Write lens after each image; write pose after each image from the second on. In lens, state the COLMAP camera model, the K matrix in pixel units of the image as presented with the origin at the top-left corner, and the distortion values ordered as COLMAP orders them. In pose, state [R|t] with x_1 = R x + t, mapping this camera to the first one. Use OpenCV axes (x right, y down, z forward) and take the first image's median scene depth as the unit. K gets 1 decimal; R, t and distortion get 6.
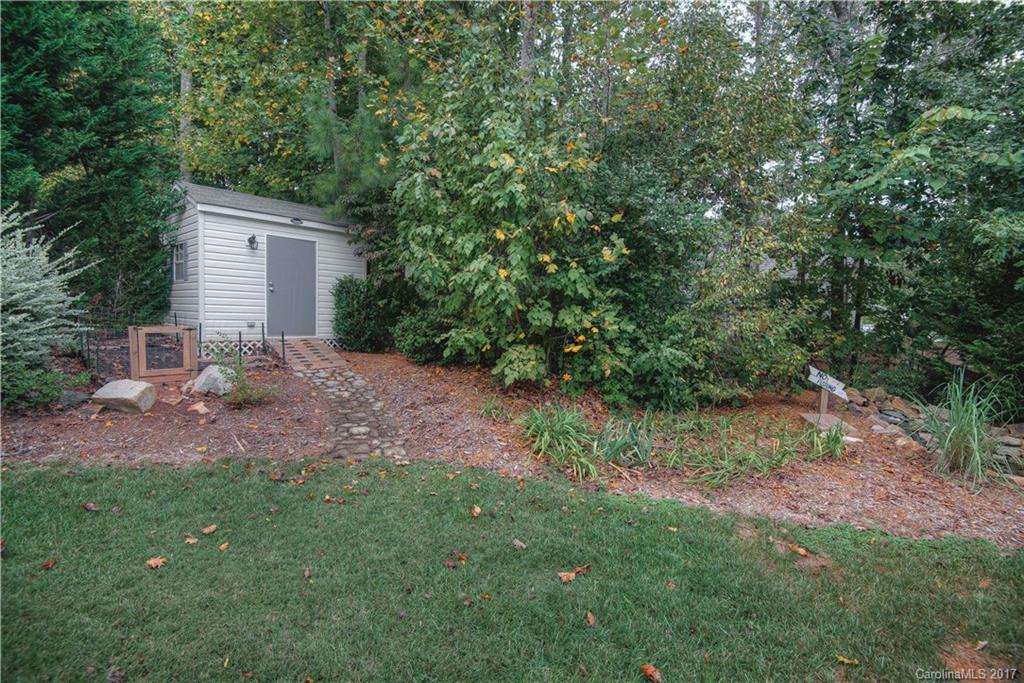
lens RADIAL K [[483.2, 0, 507.2], [0, 483.2, 343.6], [0, 0, 1]] dist [-0.005277, -0.000522]
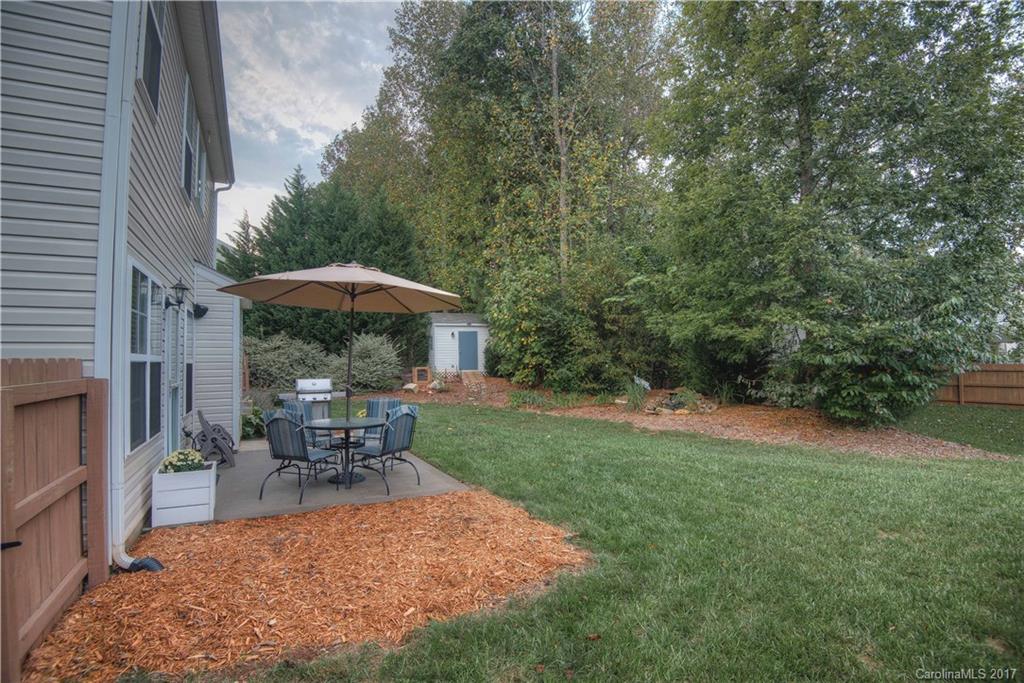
lens RADIAL K [[483.2, 0, 514.3], [0, 483.2, 345.3], [0, 0, 1]] dist [-0.005277, -0.000522]
pose [[0.876707, -0.043125, -0.479088, 1.092581], [-0.003811, 0.995319, -0.096568, 0.107205], [0.481010, 0.086488, 0.872439, -1.201432]]
